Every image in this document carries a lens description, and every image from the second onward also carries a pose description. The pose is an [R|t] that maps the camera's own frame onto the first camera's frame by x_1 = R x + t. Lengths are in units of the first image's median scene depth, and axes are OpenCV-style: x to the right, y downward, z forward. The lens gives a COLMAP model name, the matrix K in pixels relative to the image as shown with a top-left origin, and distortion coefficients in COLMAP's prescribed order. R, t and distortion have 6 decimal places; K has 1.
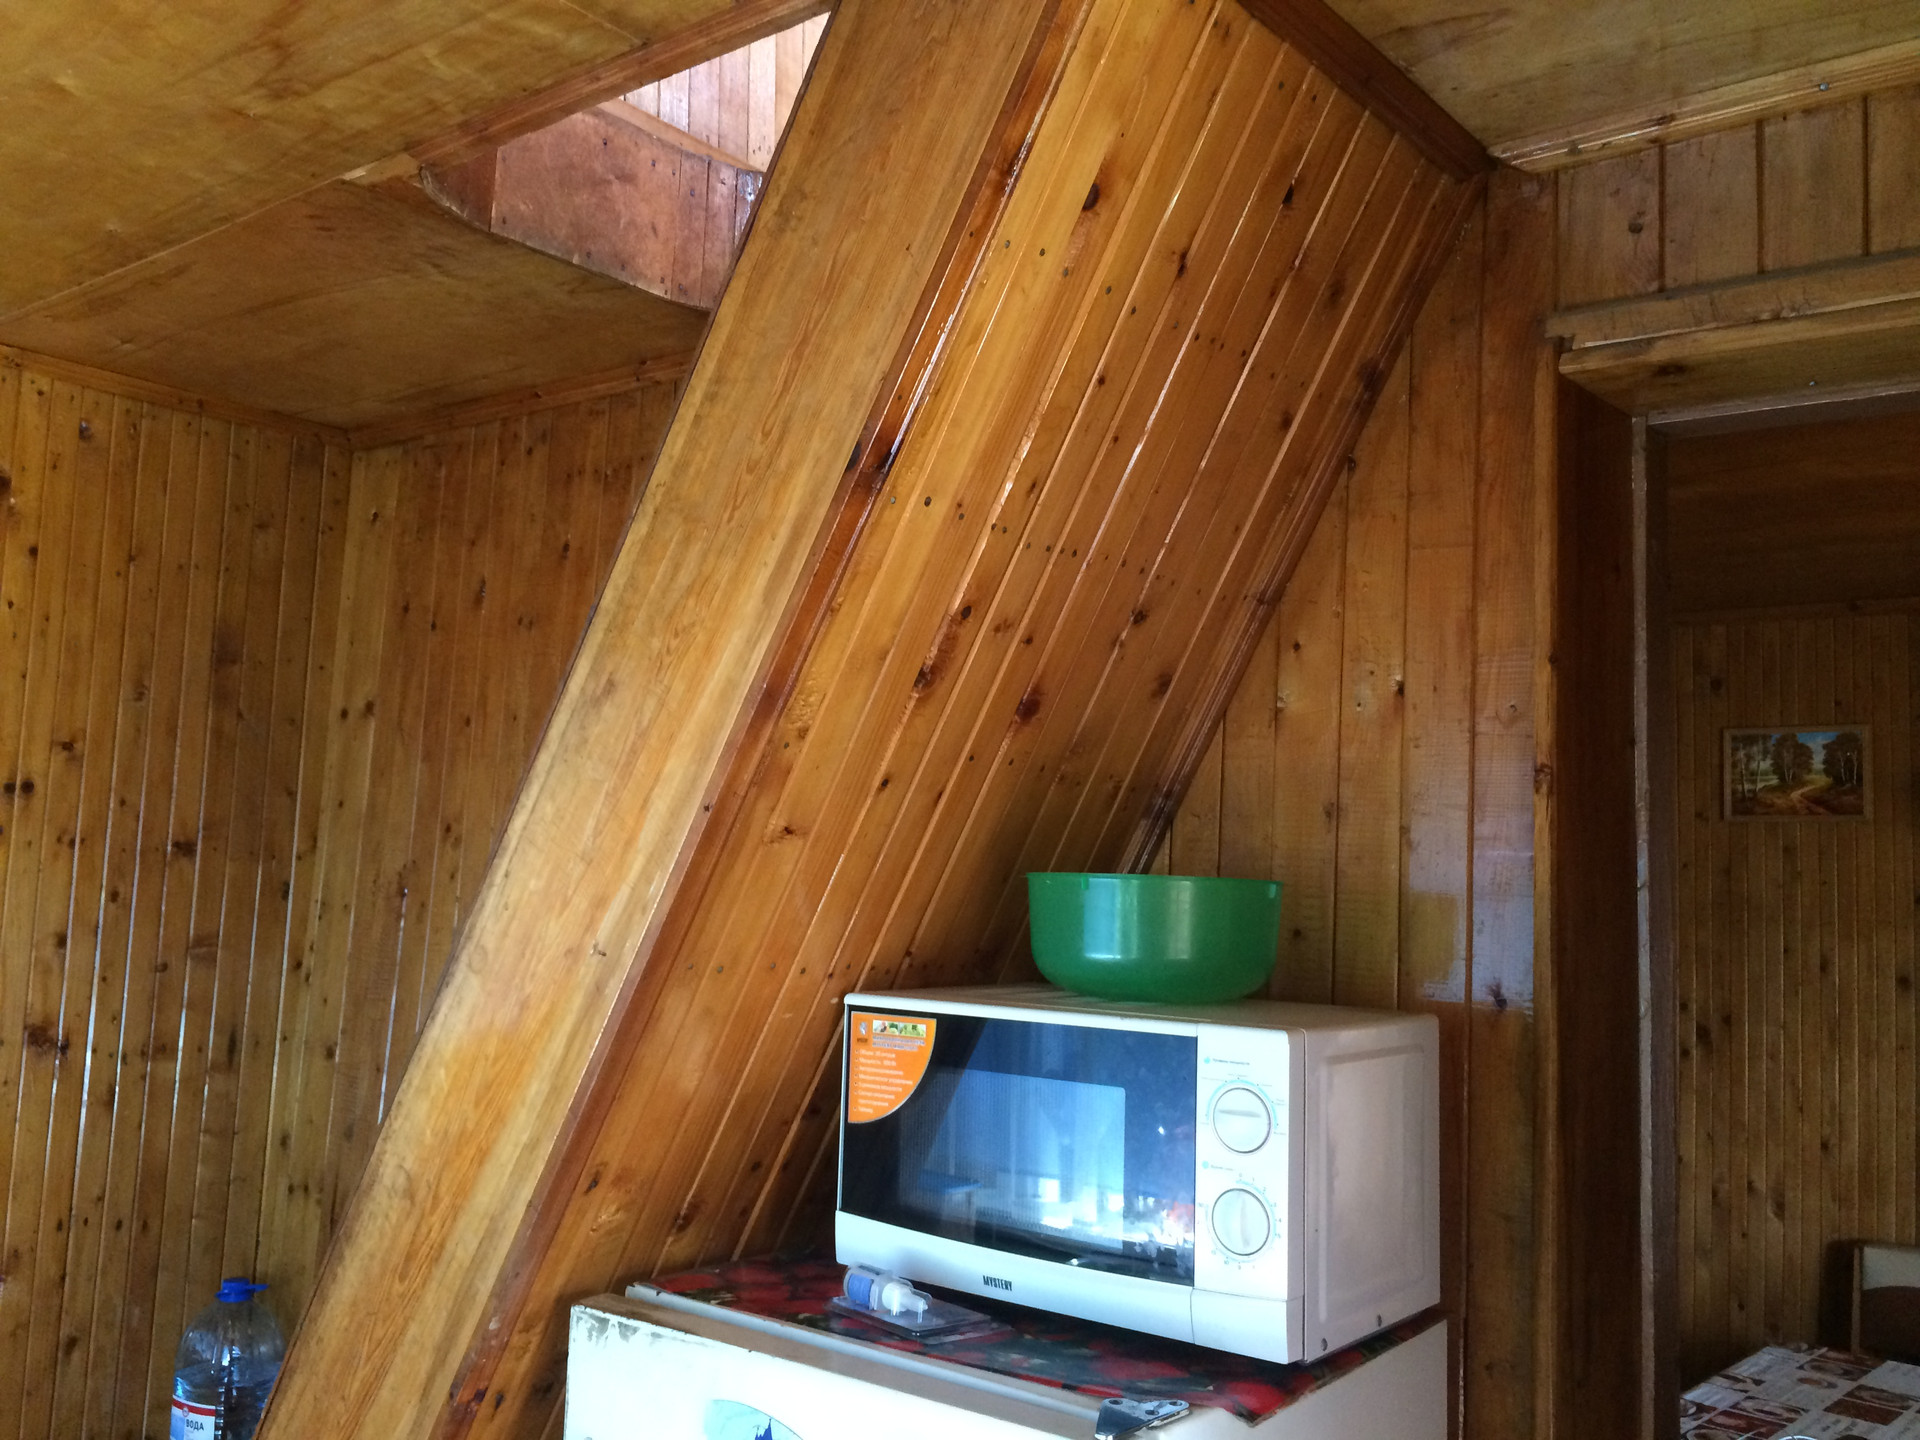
lens RADIAL K [[1804.9, 0, 960.0], [0, 1804.9, 720.0], [0, 0, 1]] dist [0.151165, -0.213350]
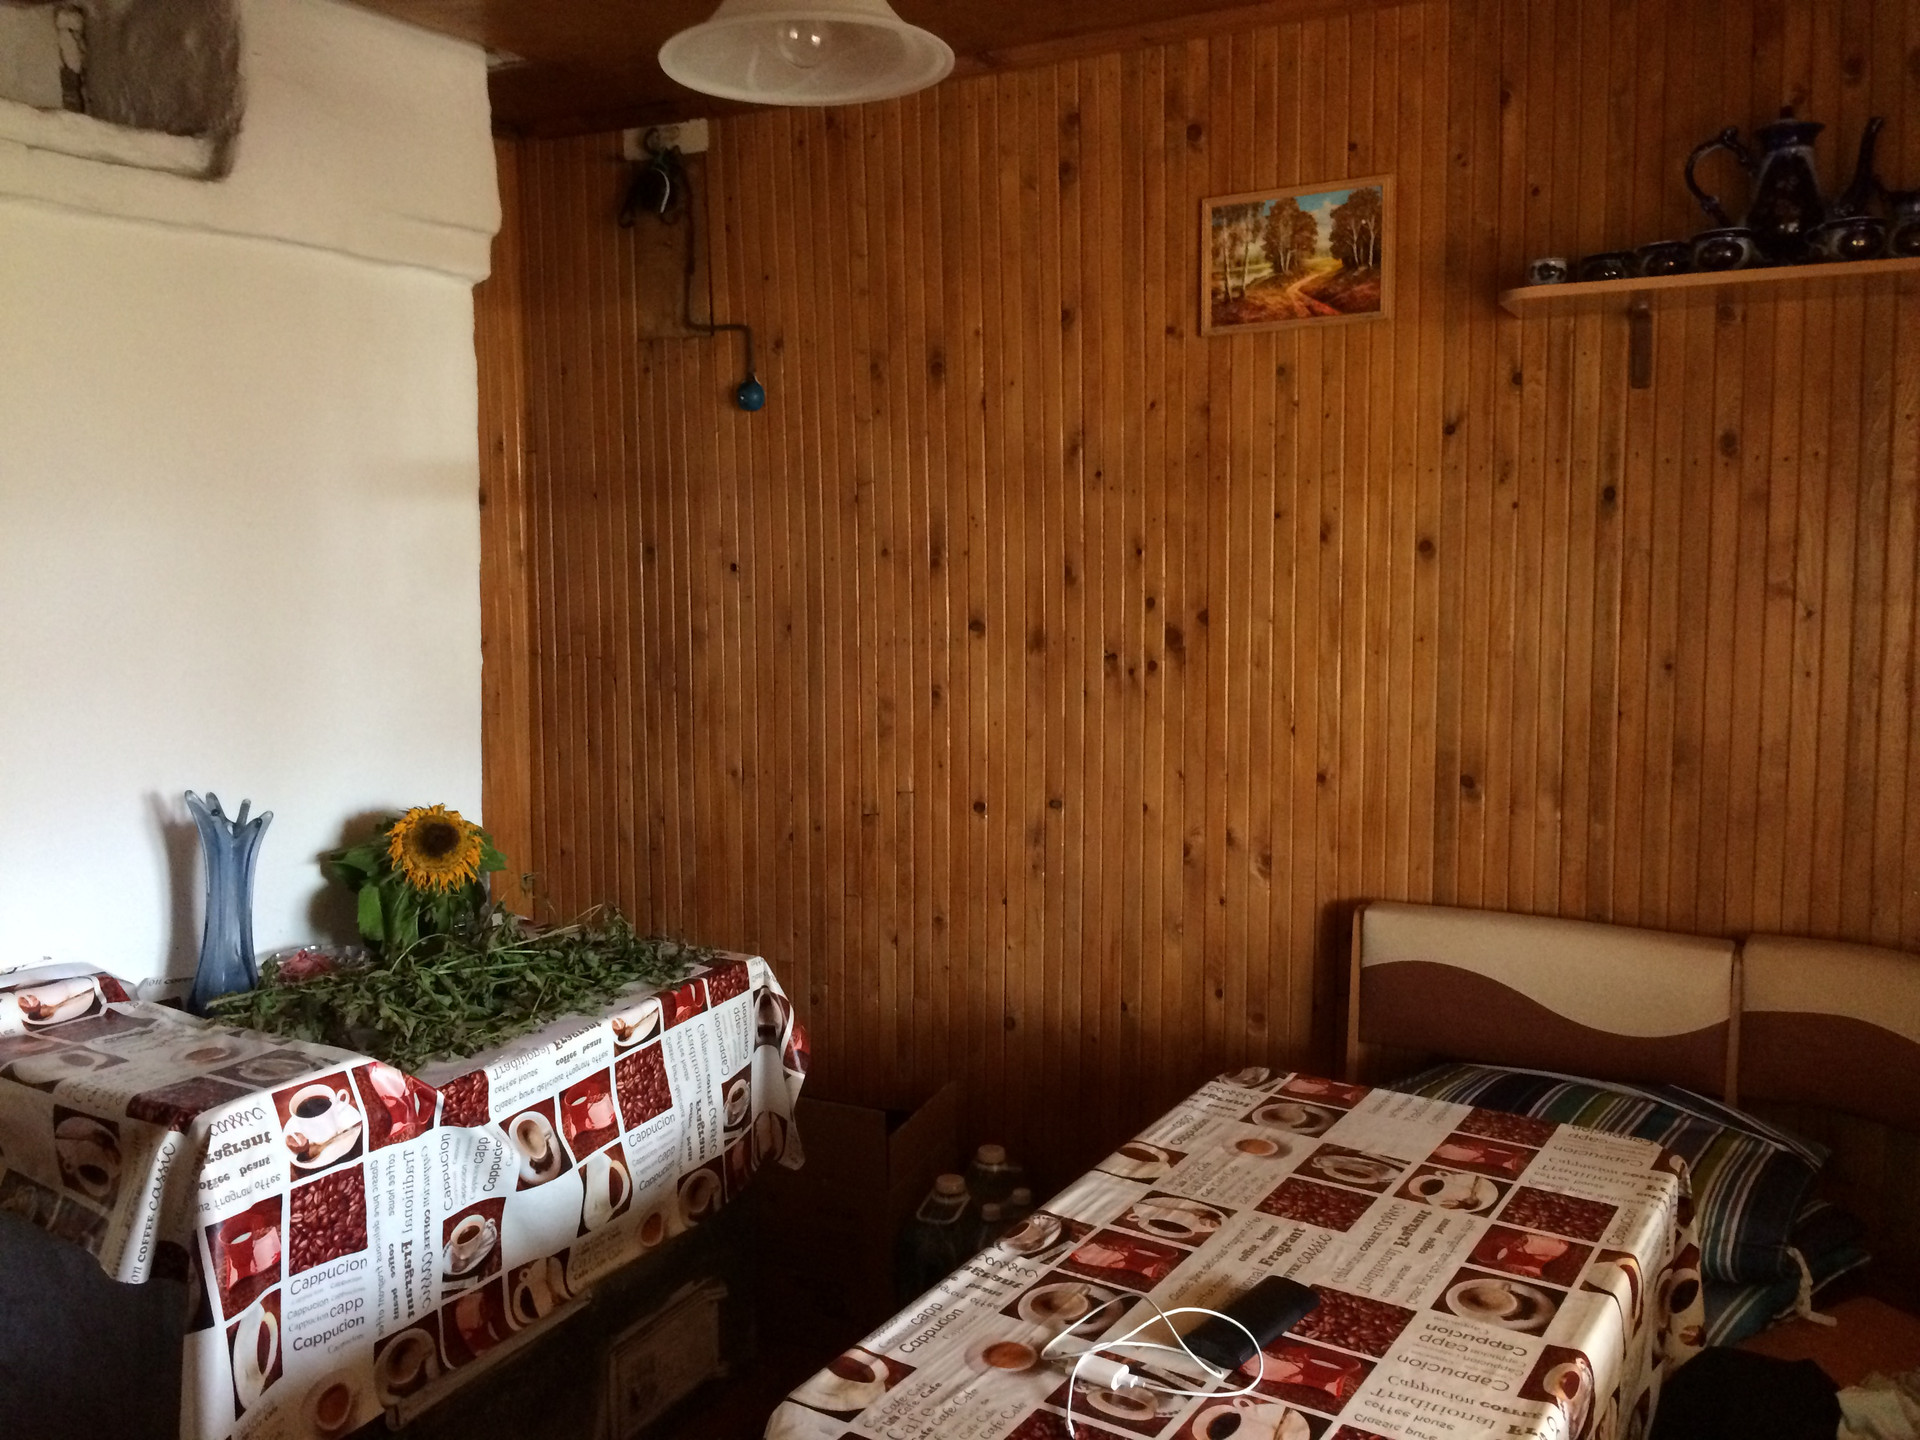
lens RADIAL K [[1804.9, 0, 960.0], [0, 1804.9, 720.0], [0, 0, 1]] dist [0.151165, -0.213350]
pose [[0.982756, -0.071417, 0.170557, 0.202057], [0.036703, 0.979390, 0.198613, 0.058706], [-0.181227, -0.188928, 0.965123, 0.330895]]
